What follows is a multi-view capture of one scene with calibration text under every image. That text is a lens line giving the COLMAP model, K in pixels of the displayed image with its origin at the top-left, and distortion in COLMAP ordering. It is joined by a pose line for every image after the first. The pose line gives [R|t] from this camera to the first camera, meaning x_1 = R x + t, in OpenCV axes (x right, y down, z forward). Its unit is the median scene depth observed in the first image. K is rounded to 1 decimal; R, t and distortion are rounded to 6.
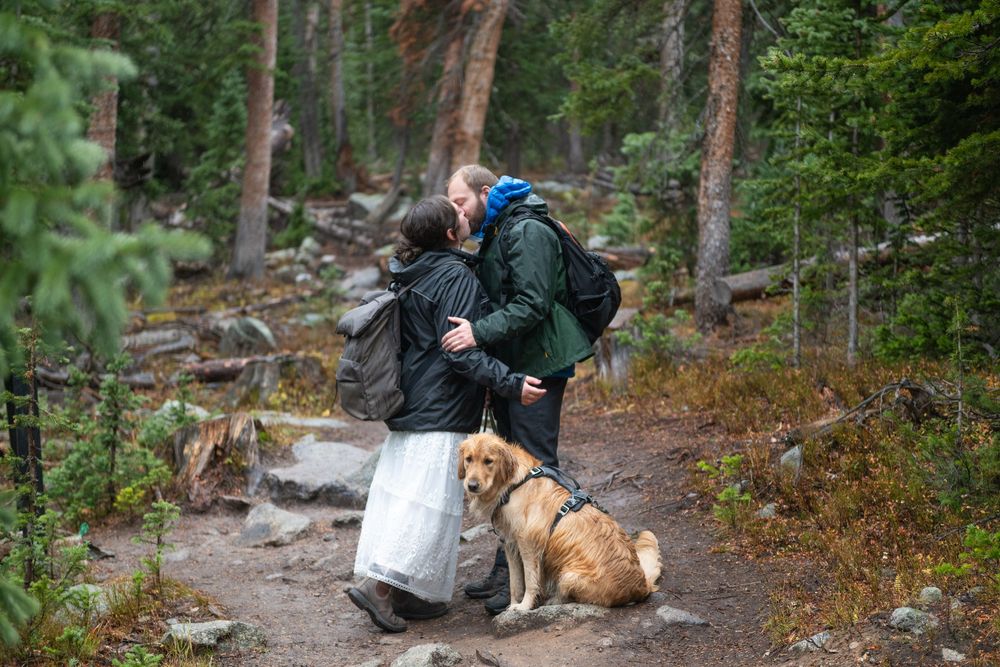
lens RADIAL K [[1906.2, 0, 500.0], [0, 1906.2, 333.5], [0, 0, 1]] dist [0.012344, -0.055767]
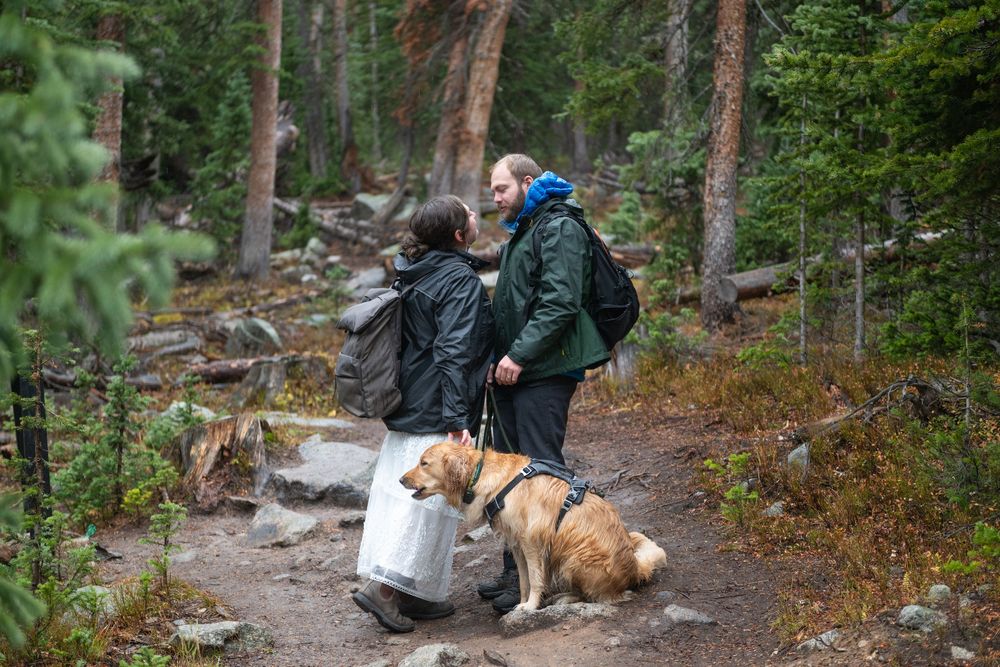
lens RADIAL K [[1904.8, 0, 500.0], [0, 1904.8, 333.5], [0, 0, 1]] dist [0.003485, -0.012251]
pose [[0.999980, -0.005426, -0.003143, 0.000065], [0.005427, 0.999985, 0.000384, 0.000017], [0.003141, -0.000401, 0.999995, 0.002311]]
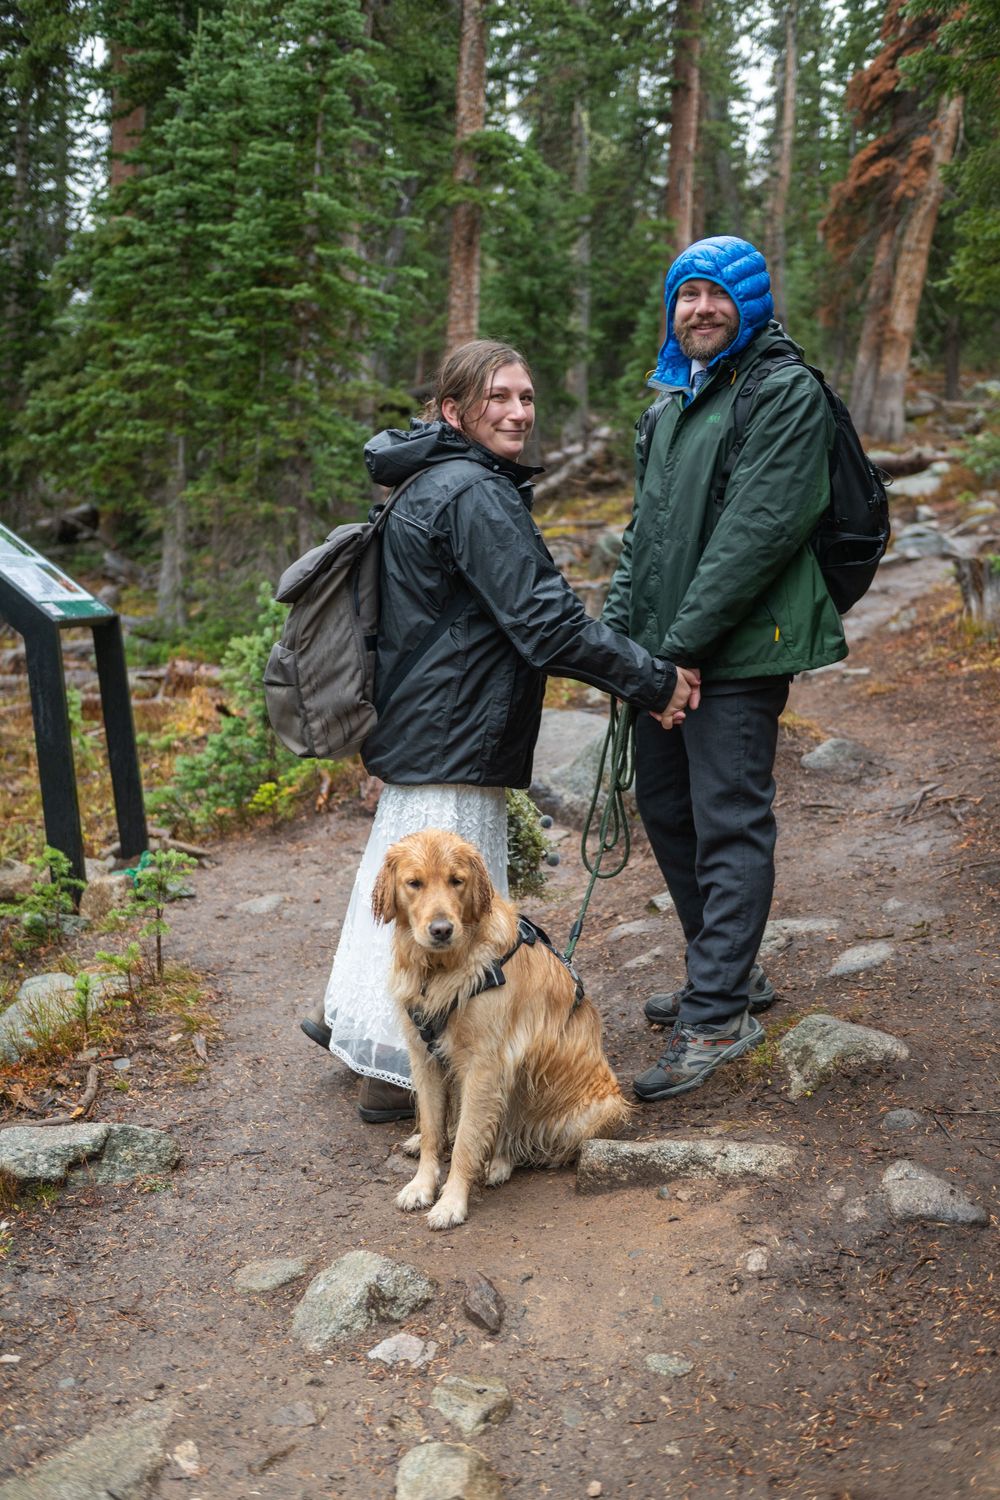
lens RADIAL K [[1712.3, 0, 498.7], [0, 1712.3, 780.0], [0, 0, 1]] dist [-0.012271, -0.010909]
pose [[0.965704, 0.022174, -0.258695, 0.076687], [0.014241, 0.990323, 0.138048, -0.013775], [0.259253, -0.136998, 0.956044, 0.442703]]
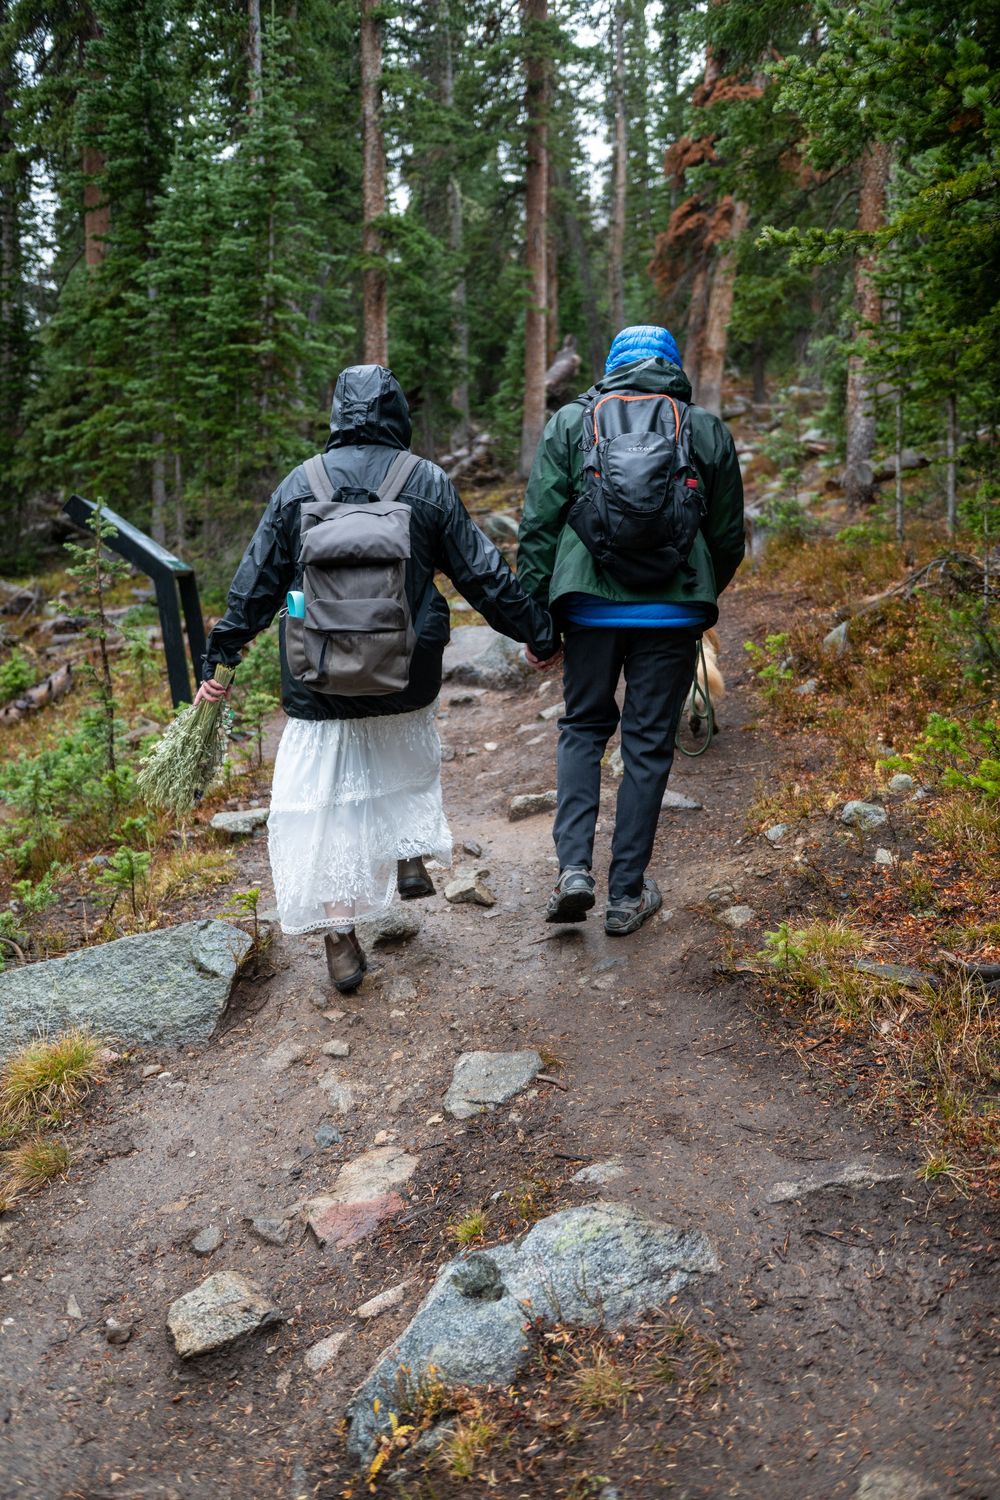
lens RADIAL K [[1463.4, 0, 500.0], [0, 1463.4, 750.0], [0, 0, 1]] dist [-0.013746, -0.012904]
pose [[0.980422, -0.022008, -0.195672, 0.121917], [0.052064, 0.987342, 0.149817, -0.001941], [0.189898, -0.157071, 0.969158, 0.167509]]
